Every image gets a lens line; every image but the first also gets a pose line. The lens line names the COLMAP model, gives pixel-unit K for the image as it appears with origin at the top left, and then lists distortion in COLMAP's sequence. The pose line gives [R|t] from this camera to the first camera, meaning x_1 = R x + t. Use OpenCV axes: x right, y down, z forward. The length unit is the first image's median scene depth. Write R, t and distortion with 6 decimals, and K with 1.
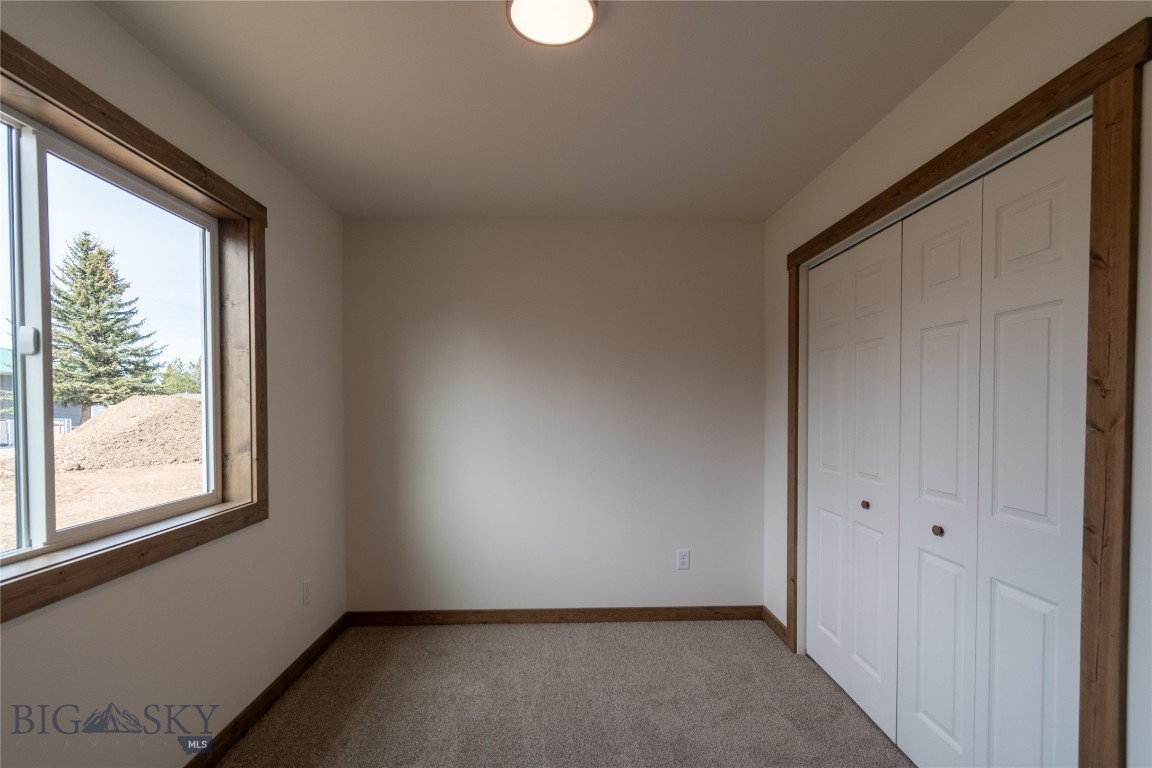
lens RADIAL K [[515.0, 0, 592.7], [0, 515.0, 422.8], [0, 0, 1]] dist [0.001546, -0.001267]
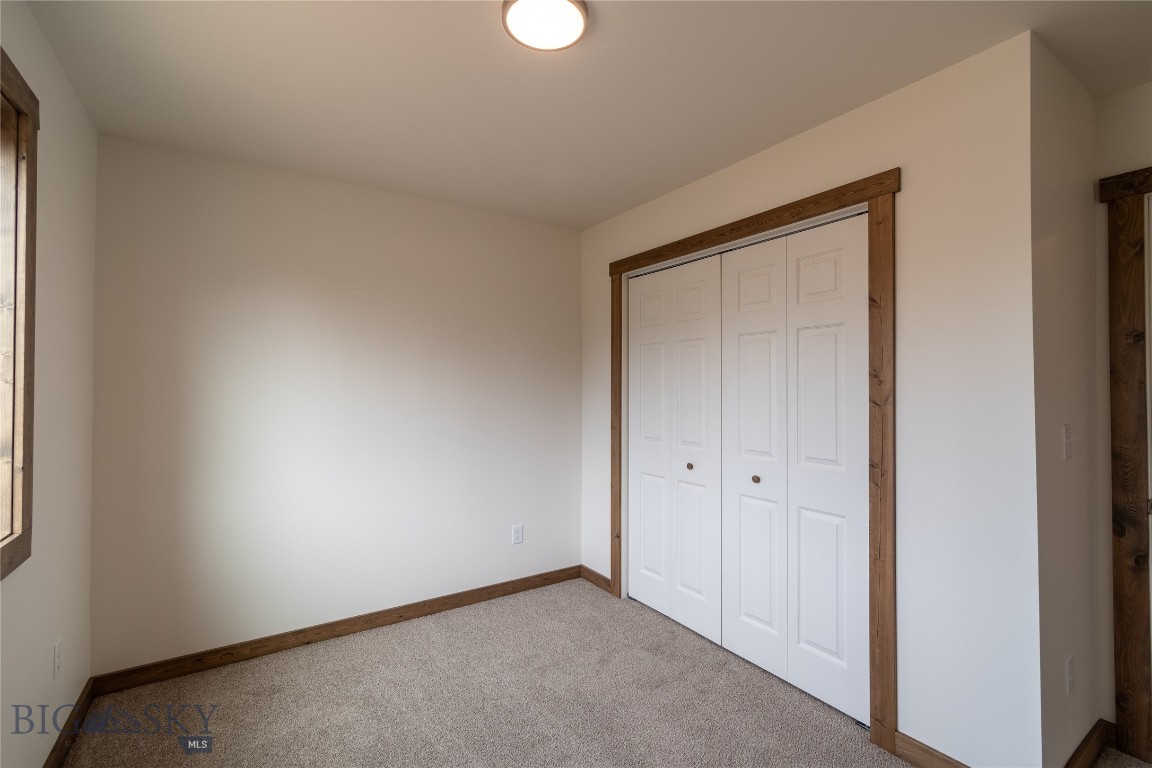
lens RADIAL K [[499.4, 0, 574.8], [0, 499.4, 390.5], [0, 0, 1]] dist [0.000007, -0.000341]
pose [[0.856270, 0.000484, 0.516528, -0.375990], [0.015144, 0.999546, -0.026041, -0.002769], [-0.516306, 0.030121, 0.855874, 0.073614]]
